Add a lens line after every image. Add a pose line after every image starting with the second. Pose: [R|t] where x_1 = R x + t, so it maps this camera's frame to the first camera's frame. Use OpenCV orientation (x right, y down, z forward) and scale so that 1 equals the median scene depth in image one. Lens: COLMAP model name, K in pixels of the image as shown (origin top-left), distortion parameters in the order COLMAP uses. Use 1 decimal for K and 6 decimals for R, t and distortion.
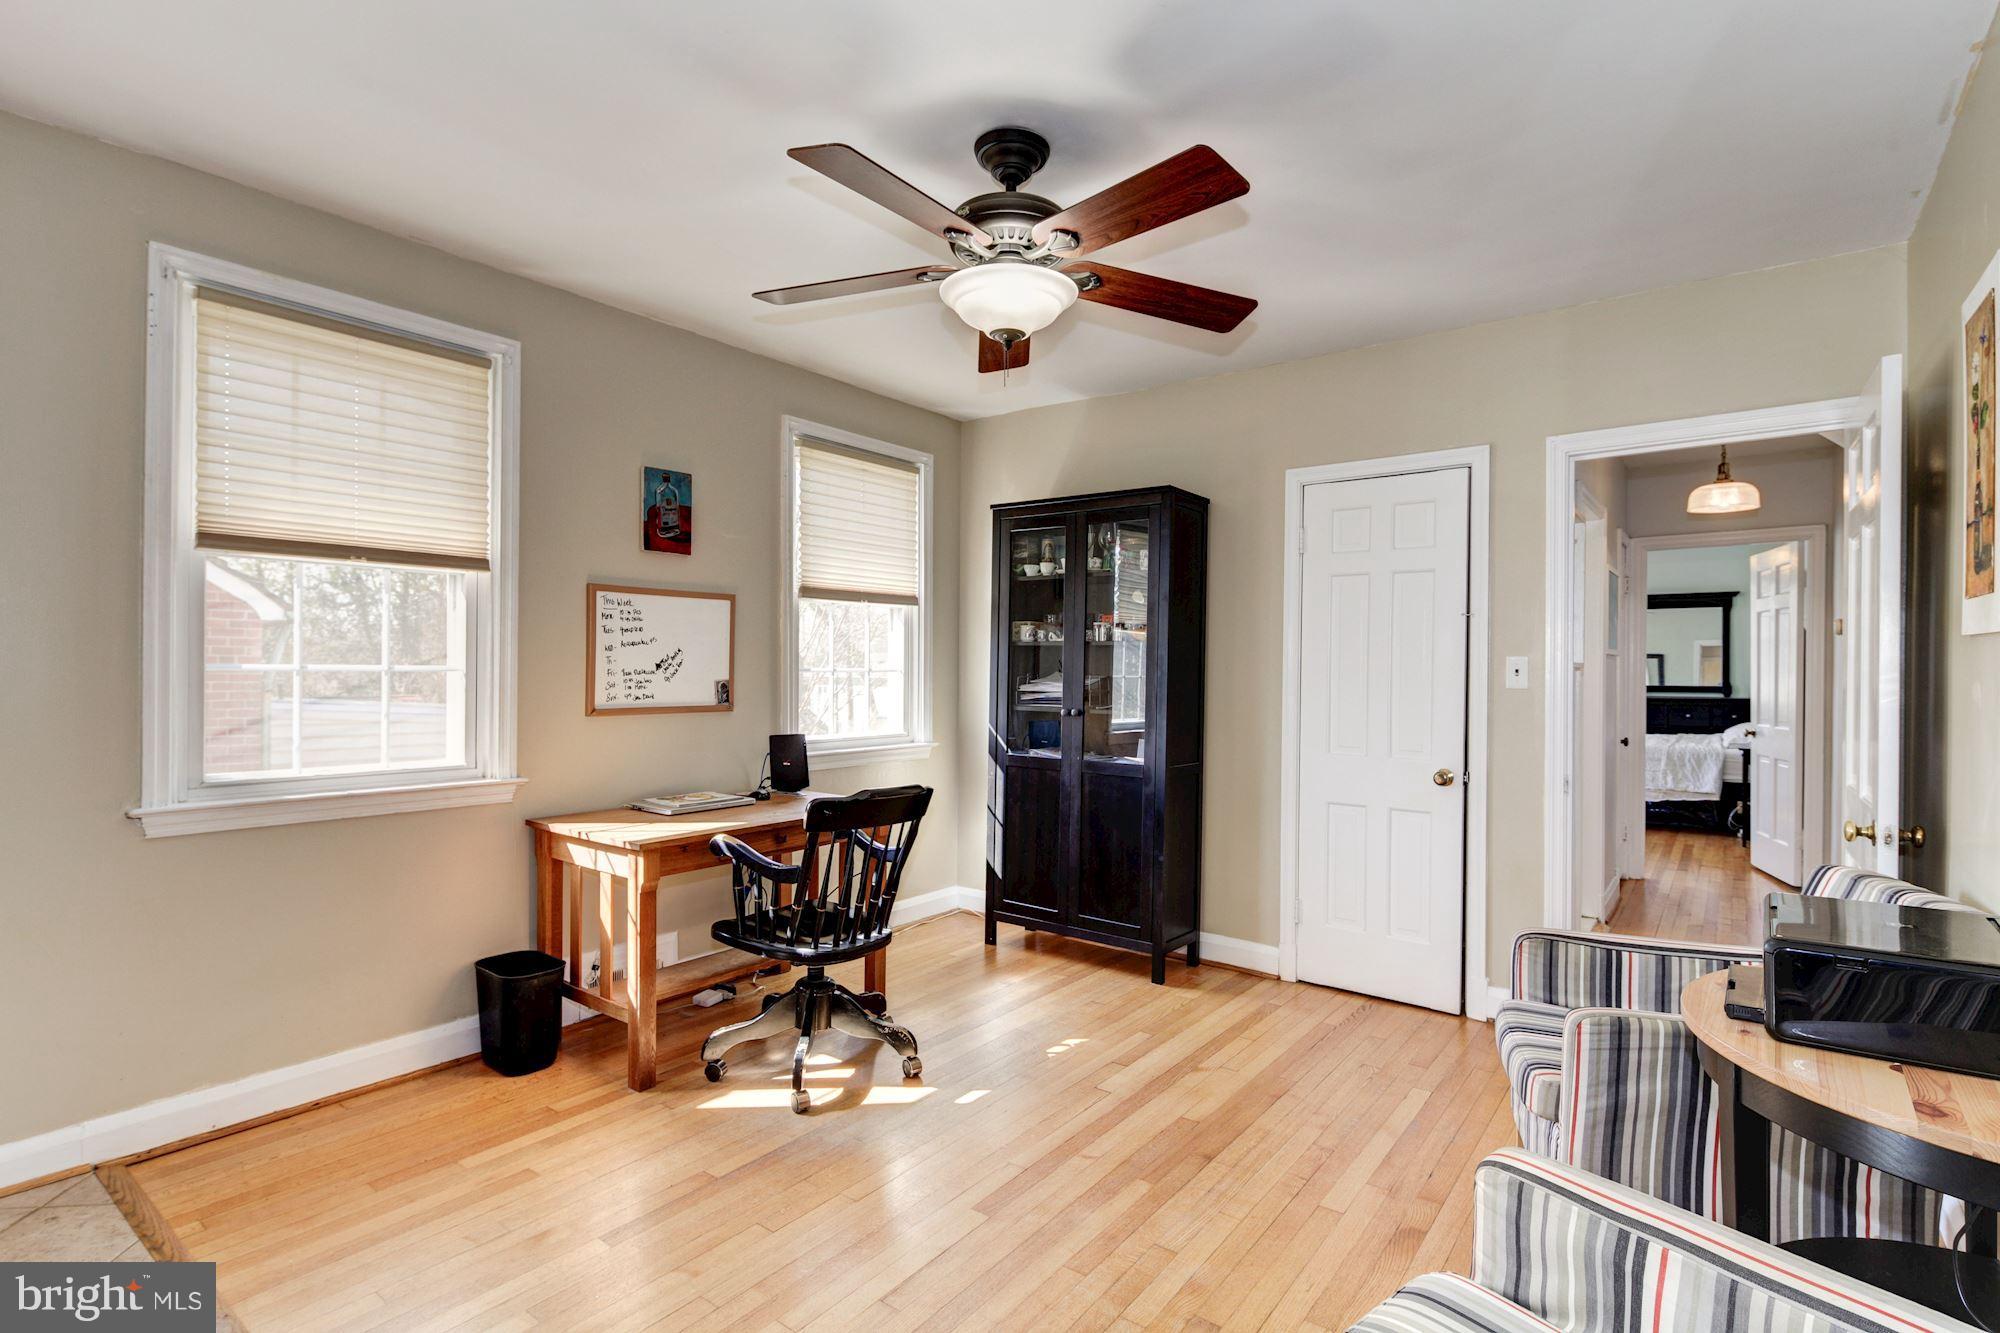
lens RADIAL K [[980.4, 0, 994.5], [0, 980.4, 674.3], [0, 0, 1]] dist [0.008684, -0.002698]
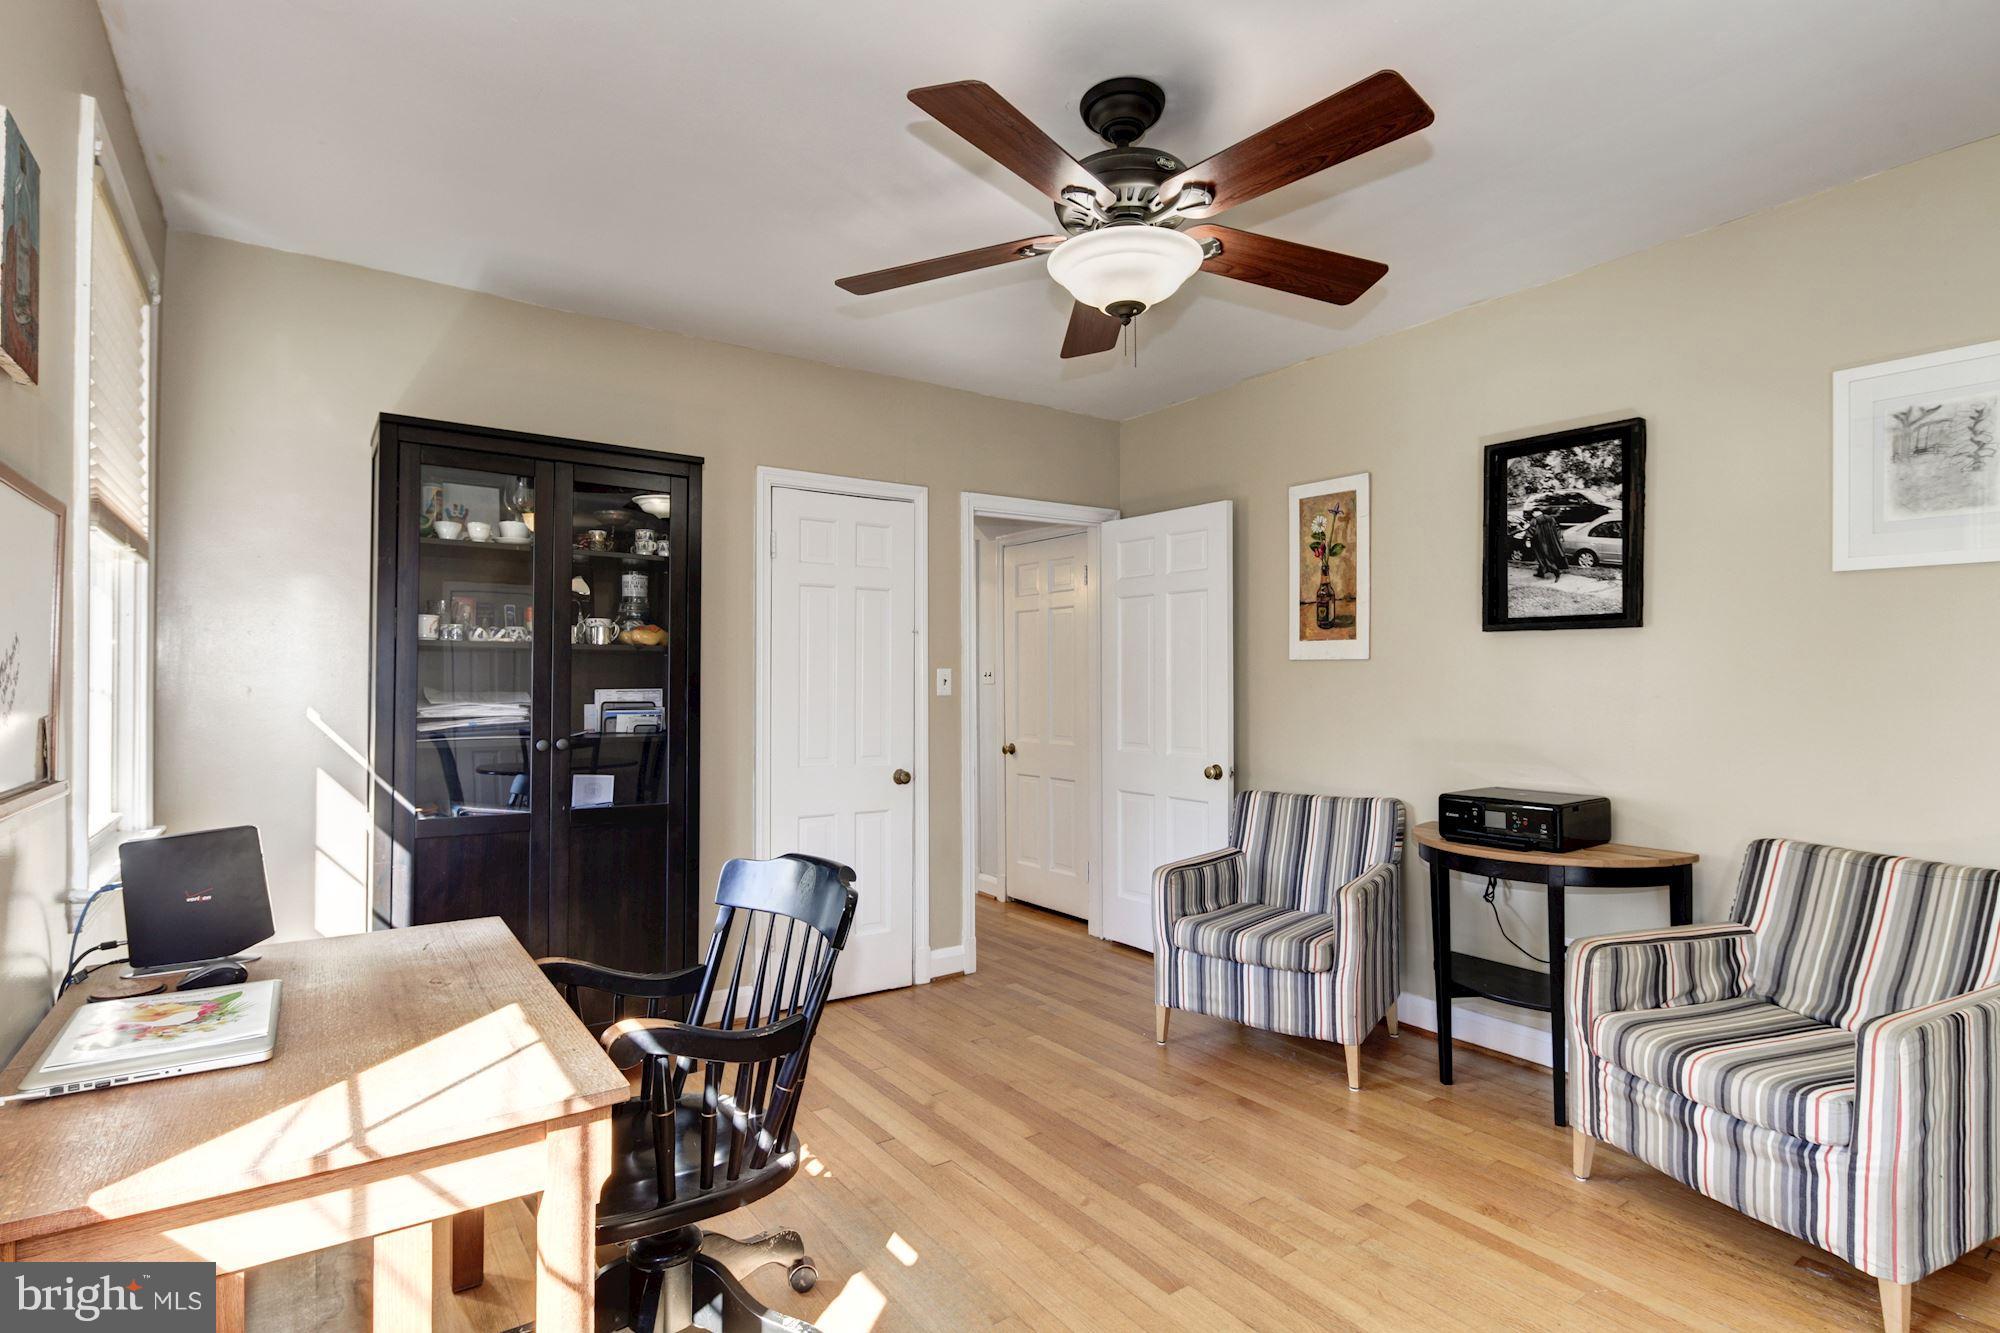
lens RADIAL K [[980.4, 0, 1014.5], [0, 980.4, 674.8], [0, 0, 1]] dist [0.008684, -0.002698]
pose [[0.286163, 0.000740, 0.958181, -0.658316], [0.010528, 0.999937, -0.003917, -0.005997], [-0.958123, 0.011208, 0.286137, 0.636950]]
